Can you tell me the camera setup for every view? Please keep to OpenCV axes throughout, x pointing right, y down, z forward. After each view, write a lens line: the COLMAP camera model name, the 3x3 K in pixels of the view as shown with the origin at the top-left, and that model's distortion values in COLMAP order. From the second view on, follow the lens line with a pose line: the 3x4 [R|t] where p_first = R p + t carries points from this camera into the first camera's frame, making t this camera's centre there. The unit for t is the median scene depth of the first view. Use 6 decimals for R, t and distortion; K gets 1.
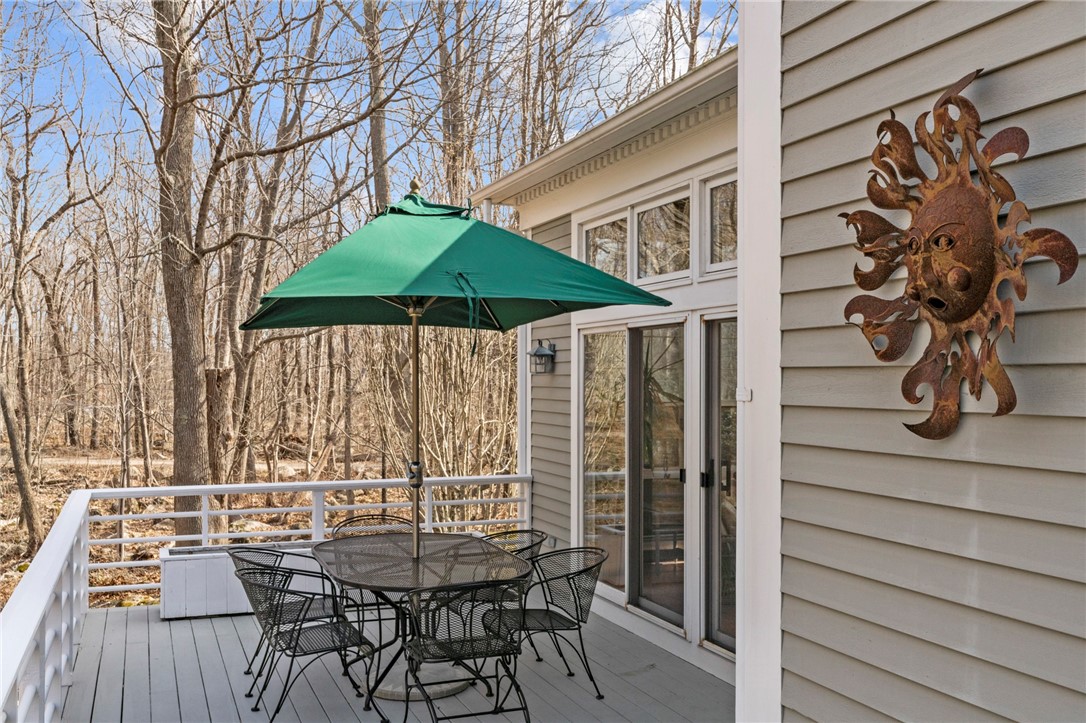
lens RADIAL K [[1089.3, 0, 543.0], [0, 1089.3, 361.5], [0, 0, 1]] dist [-0.003828, 0.001742]
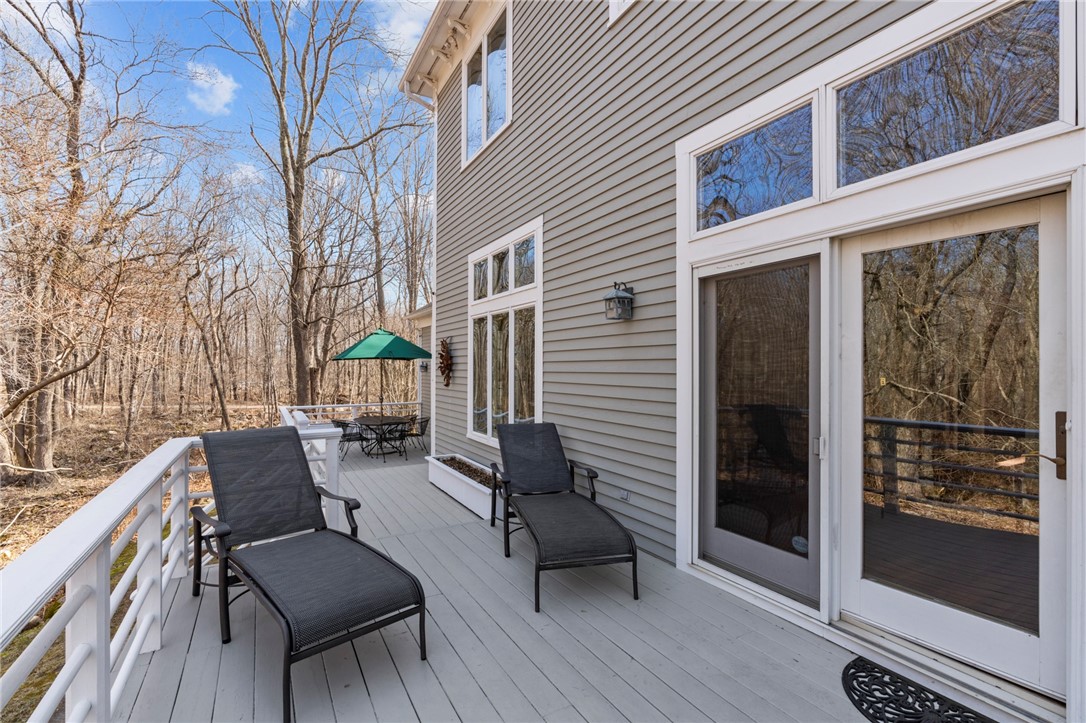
lens RADIAL K [[499.5, 0, 543.0], [0, 499.5, 361.5], [0, 0, 1]] dist [-0.000930, 0.000002]
pose [[0.987416, -0.001473, 0.158136, 0.056284], [0.000729, 0.999988, 0.004762, -0.013251], [-0.158142, -0.004587, 0.987406, -0.281590]]
